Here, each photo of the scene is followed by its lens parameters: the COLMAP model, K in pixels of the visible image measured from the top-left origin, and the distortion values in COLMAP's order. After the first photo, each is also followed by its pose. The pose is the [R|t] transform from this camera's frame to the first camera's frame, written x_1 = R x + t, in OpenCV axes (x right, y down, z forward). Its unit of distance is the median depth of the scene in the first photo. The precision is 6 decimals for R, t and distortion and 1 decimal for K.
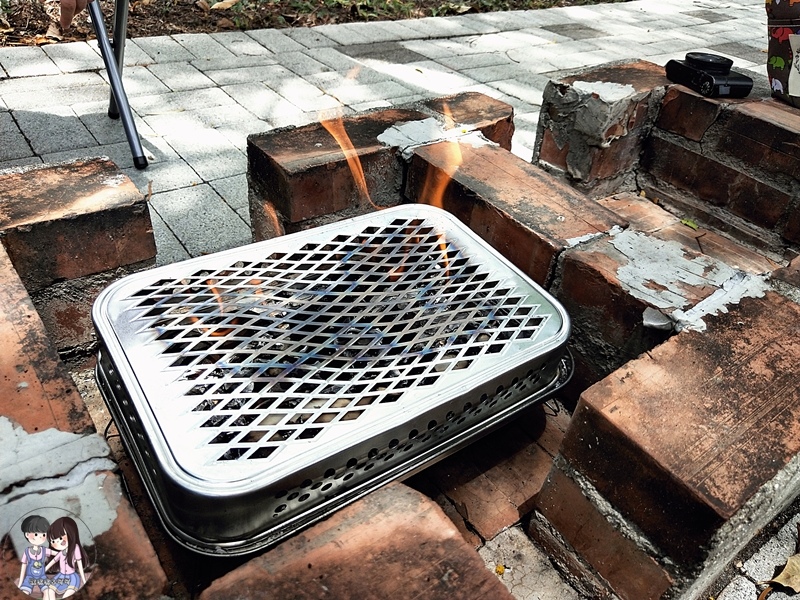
lens RADIAL K [[643.0, 0, 398.3], [0, 643.0, 288.3], [0, 0, 1]] dist [0.033220, -0.028782]
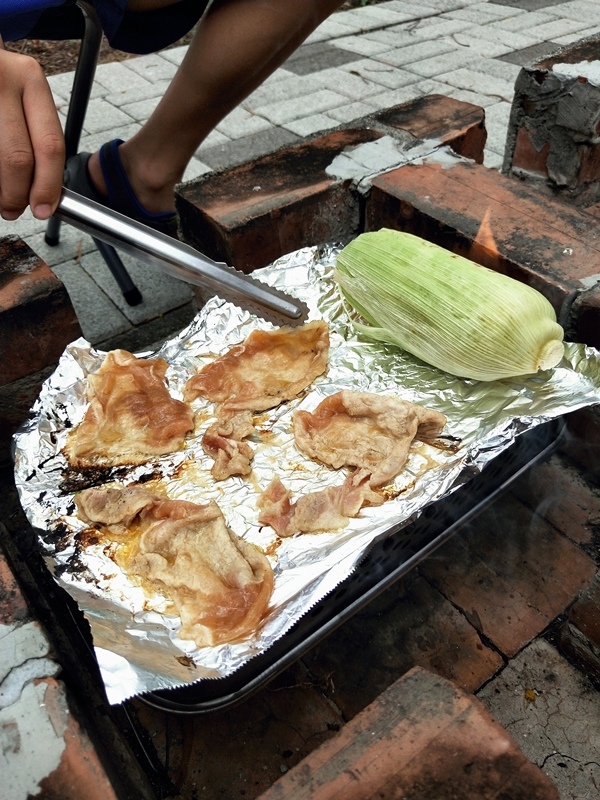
lens RADIAL K [[643.0, 0, 295.7], [0, 643.0, 391.1], [0, 0, 1]] dist [0.033220, -0.028782]
pose [[0.991942, -0.090918, -0.088235, -0.023653], [0.101613, 0.986882, 0.125453, -0.062272], [0.075672, -0.133408, 0.988168, 0.138227]]
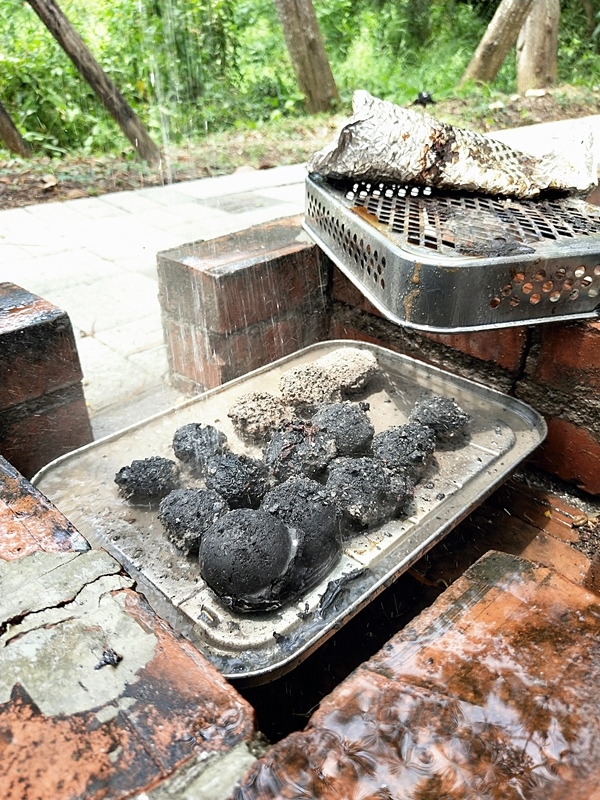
lens RADIAL K [[643.0, 0, 295.7], [0, 643.0, 391.1], [0, 0, 1]] dist [0.033220, -0.028782]
pose [[0.989105, -0.127840, 0.072992, -0.132566], [0.134434, 0.986453, -0.094008, 0.072011], [-0.059985, 0.102796, 0.992892, 0.101356]]
